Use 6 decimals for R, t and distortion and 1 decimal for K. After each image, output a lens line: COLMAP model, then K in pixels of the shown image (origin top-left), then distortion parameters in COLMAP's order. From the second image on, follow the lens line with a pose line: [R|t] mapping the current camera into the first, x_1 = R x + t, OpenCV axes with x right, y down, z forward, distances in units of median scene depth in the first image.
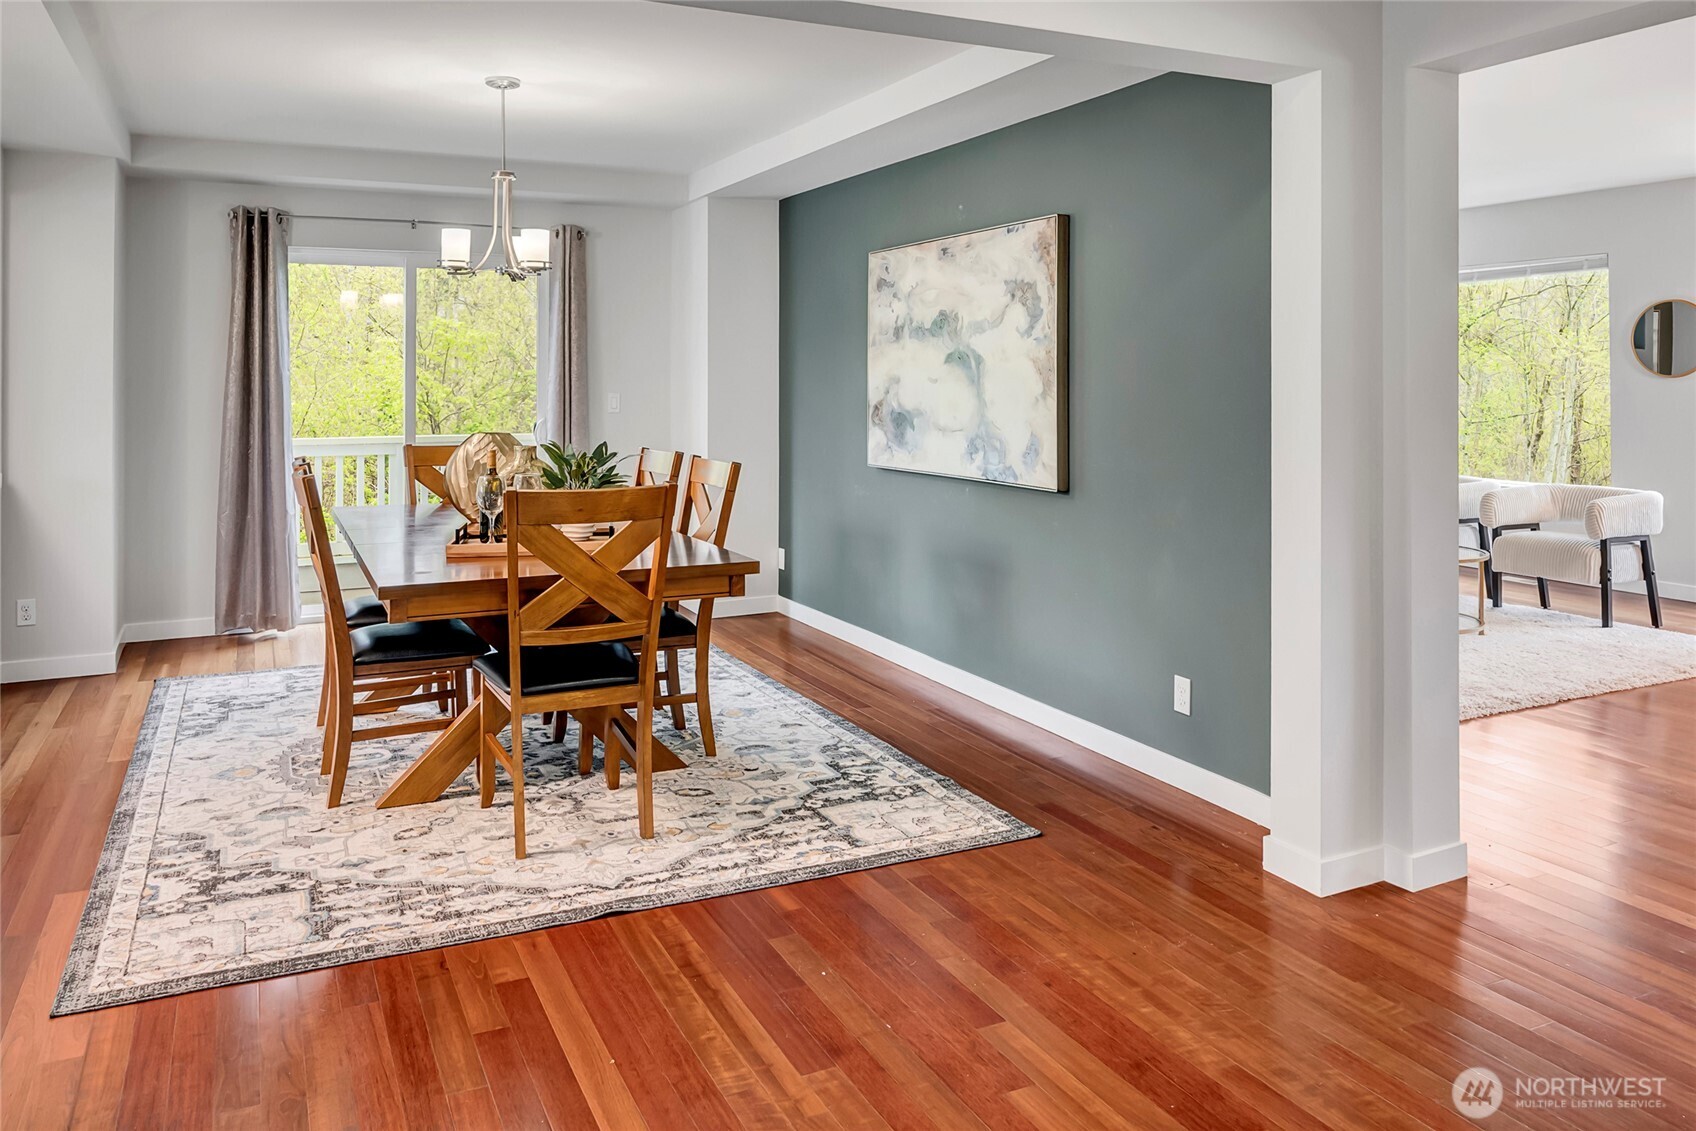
lens RADIAL K [[1225.2, 0, 848.0], [0, 1225.2, 565.5], [0, 0, 1]] dist [-0.005958, -0.003412]
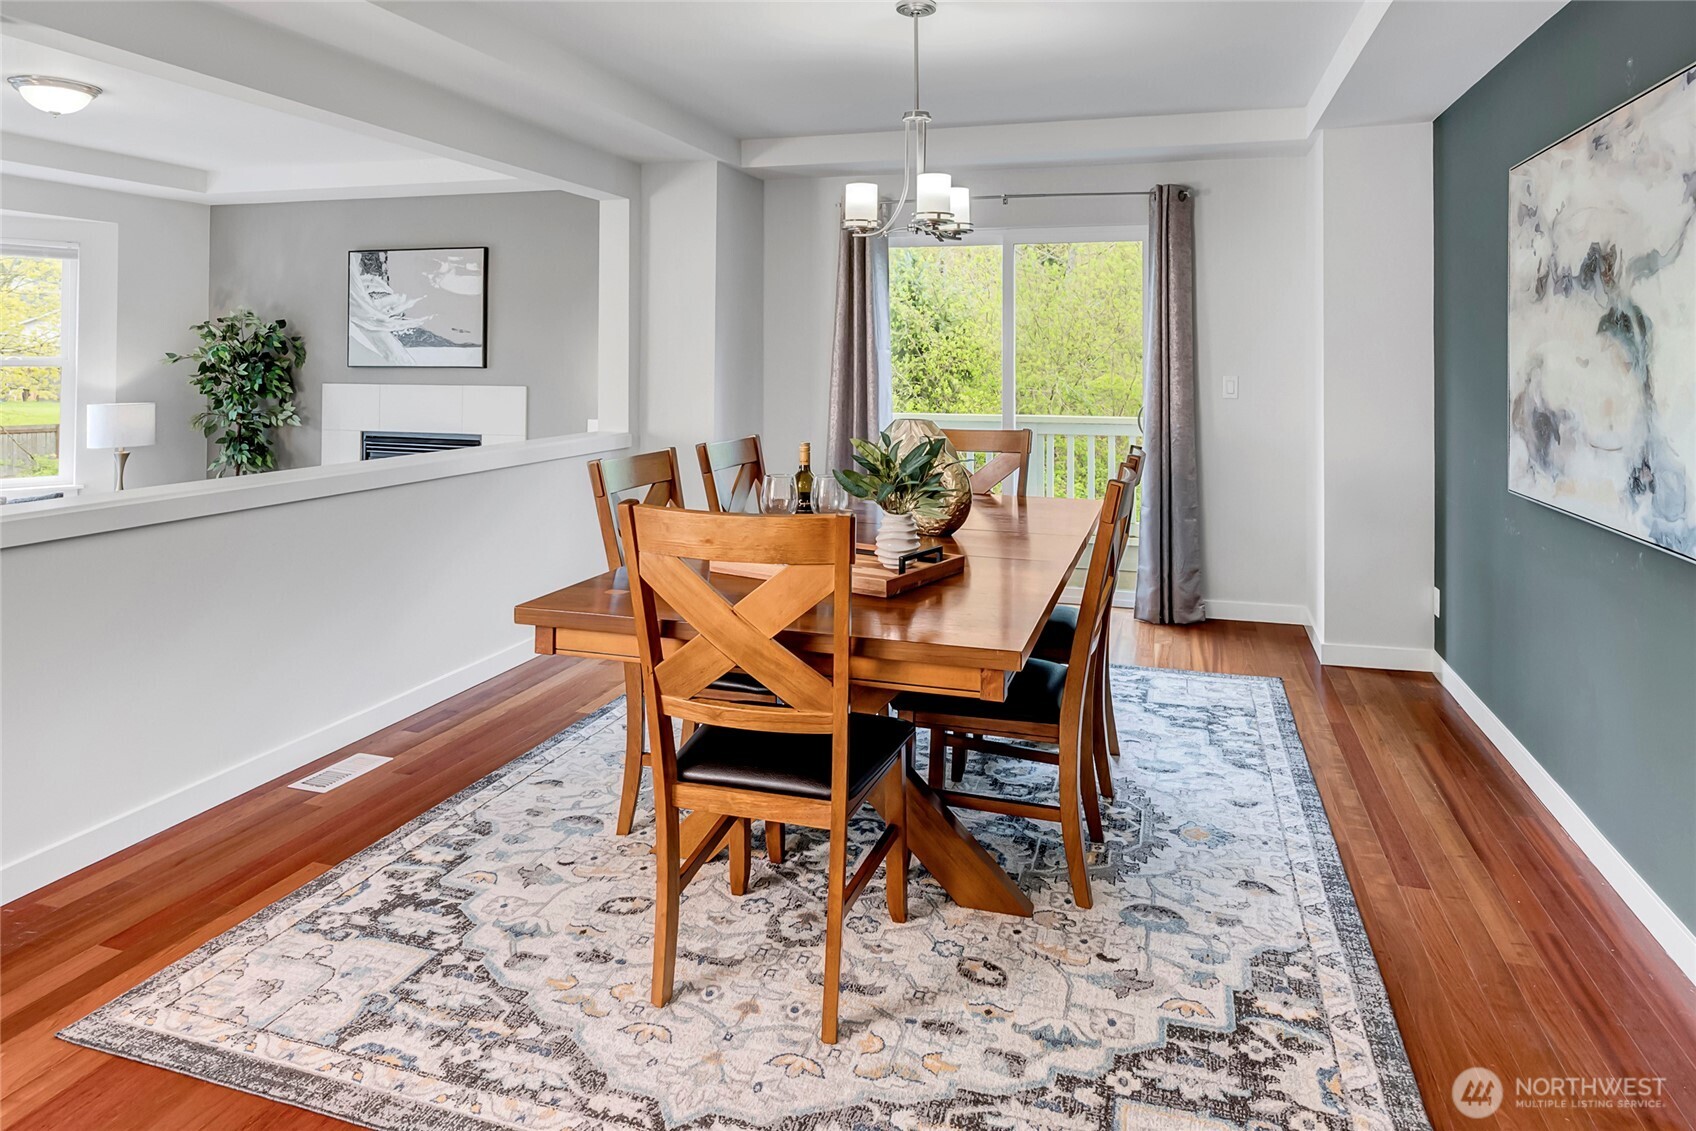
lens RADIAL K [[1061.7, 0, 847.7], [0, 1061.7, 407.5], [0, 0, 1]] dist [-0.007124, 0.002468]
pose [[0.733184, 0.036432, -0.679054, 0.169726], [-0.108971, 0.991954, -0.064438, -0.062600], [0.671243, 0.121242, 0.731255, 0.422463]]
